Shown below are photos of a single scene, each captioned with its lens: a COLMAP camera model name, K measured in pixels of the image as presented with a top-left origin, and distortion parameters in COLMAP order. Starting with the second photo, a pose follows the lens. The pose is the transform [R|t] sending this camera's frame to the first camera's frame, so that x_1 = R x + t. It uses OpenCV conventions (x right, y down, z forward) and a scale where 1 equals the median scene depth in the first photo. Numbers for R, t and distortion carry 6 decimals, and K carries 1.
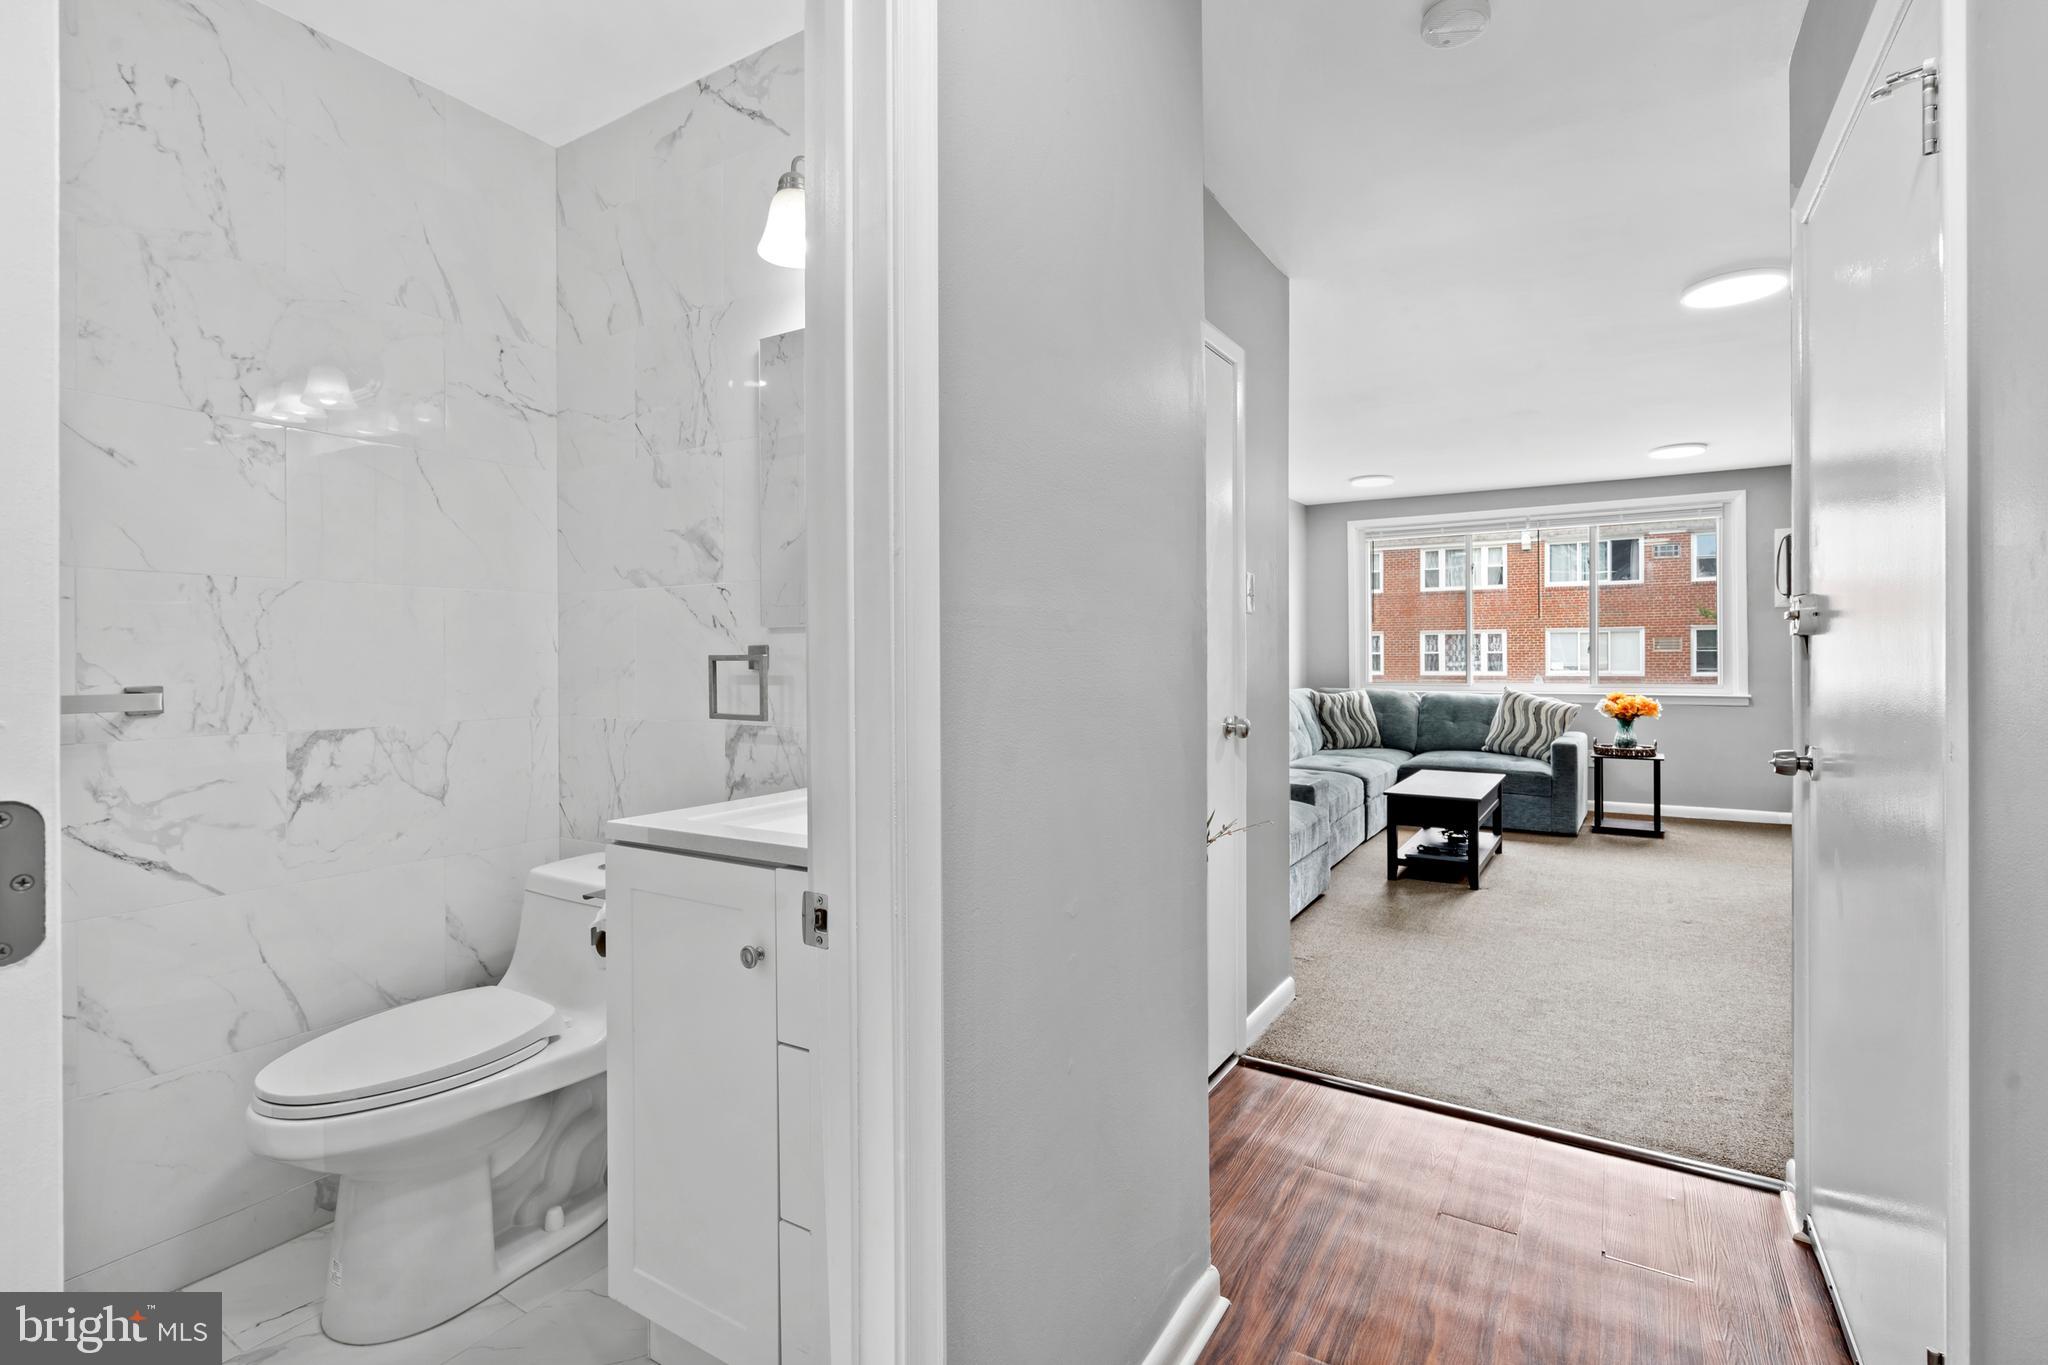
lens RADIAL K [[949.6, 0, 1015.2], [0, 949.6, 672.4], [0, 0, 1]] dist [0.000097, 0.000192]
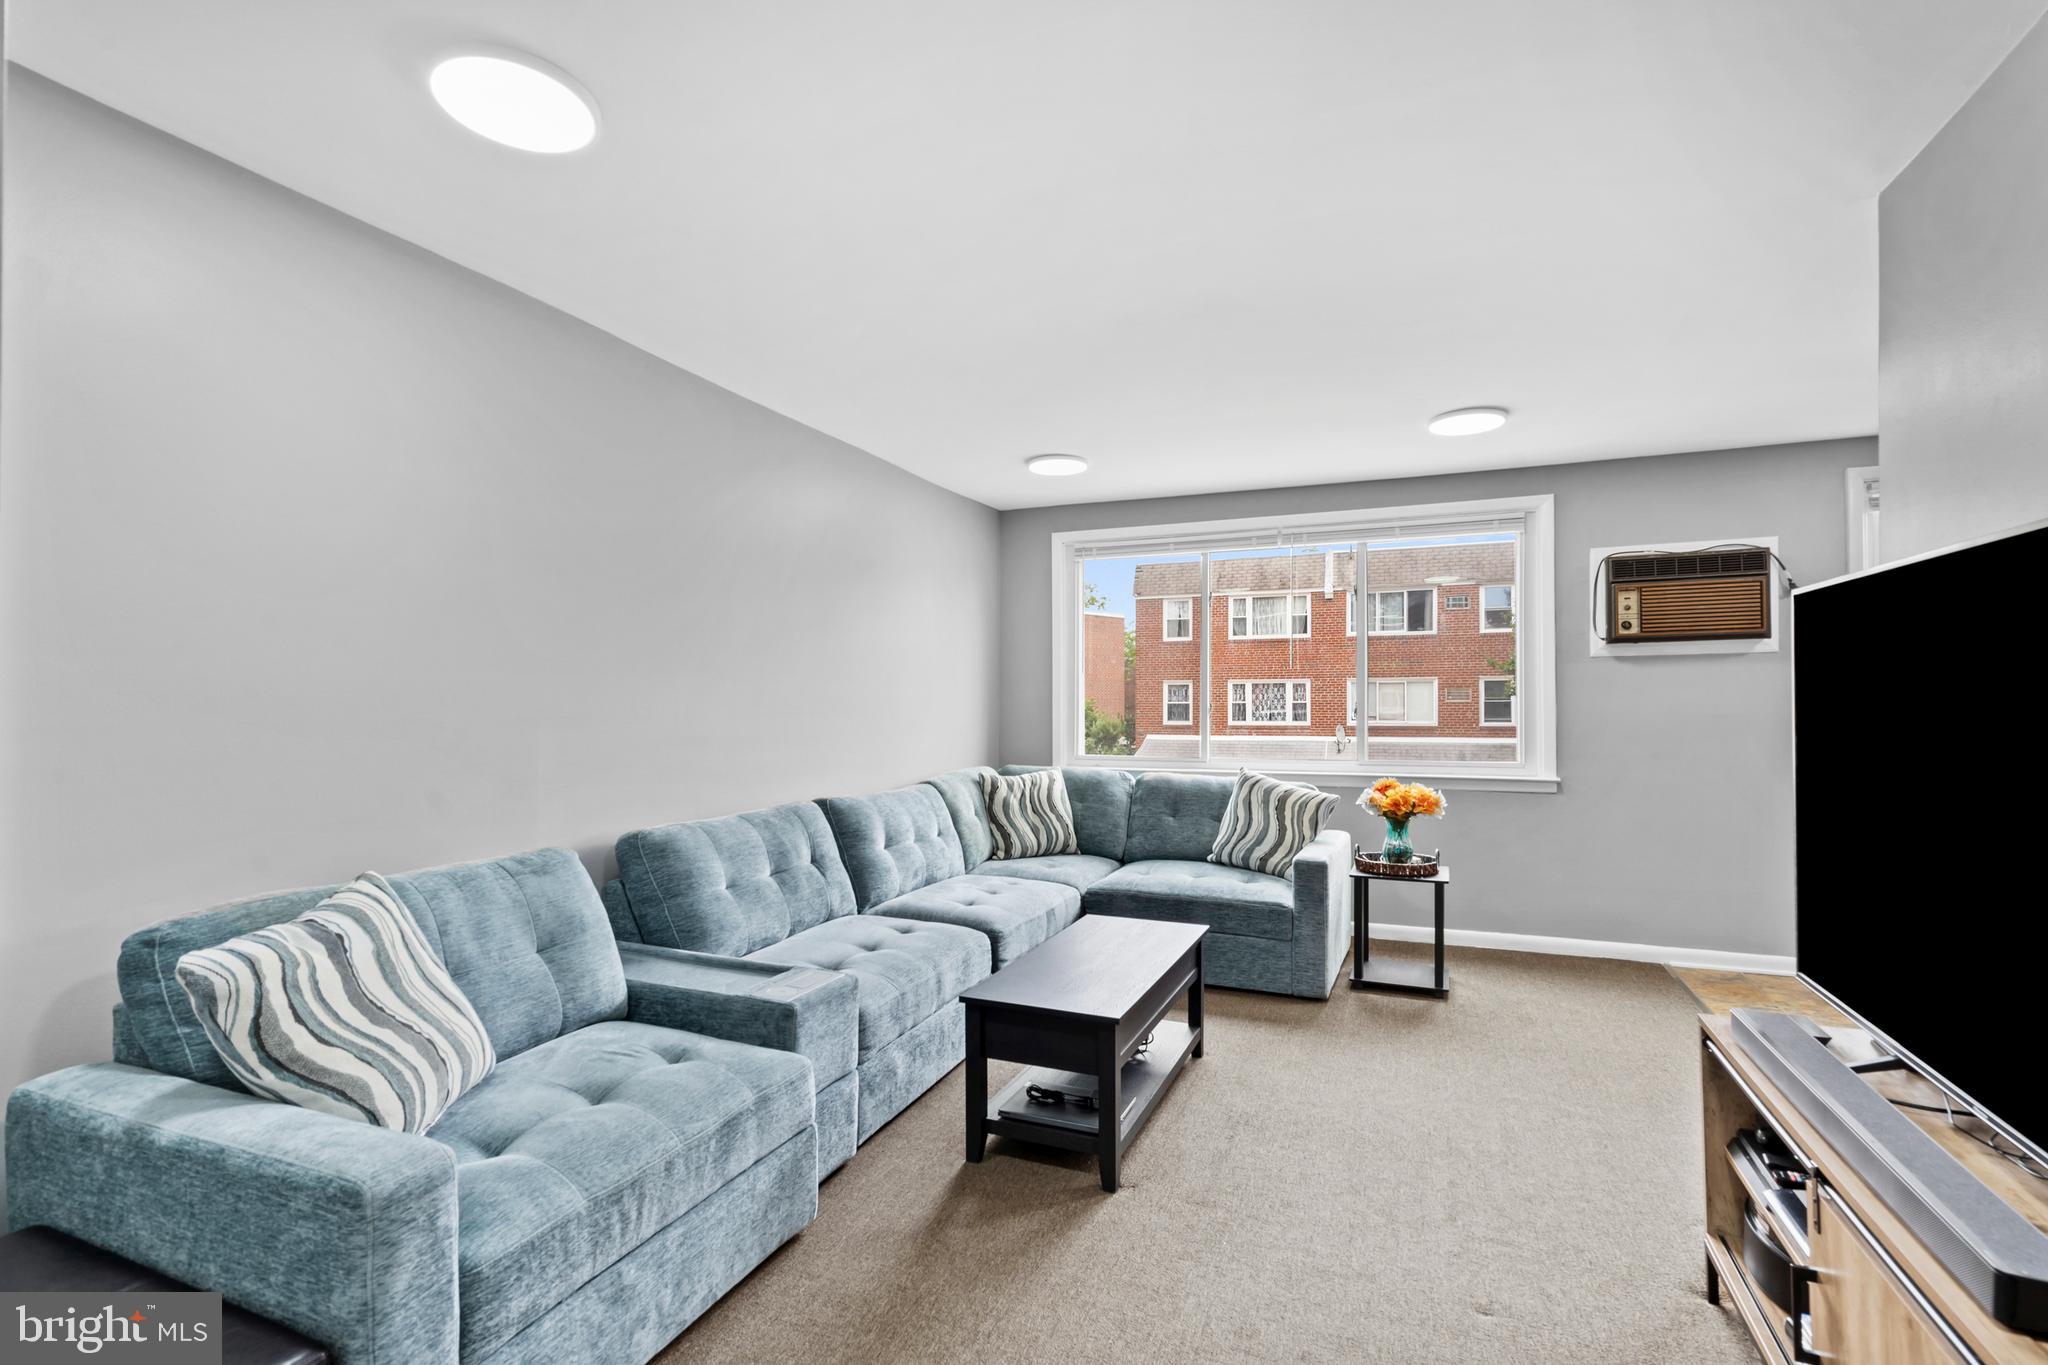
lens RADIAL K [[919.9, 0, 1019.4], [0, 919.9, 721.1], [0, 0, 1]] dist [-0.001660, -0.000043]
pose [[0.987913, -0.000549, 0.155010, 0.244698], [-0.000246, 0.999987, 0.005106, -0.021565], [-0.155010, -0.005082, 0.987900, 0.350770]]
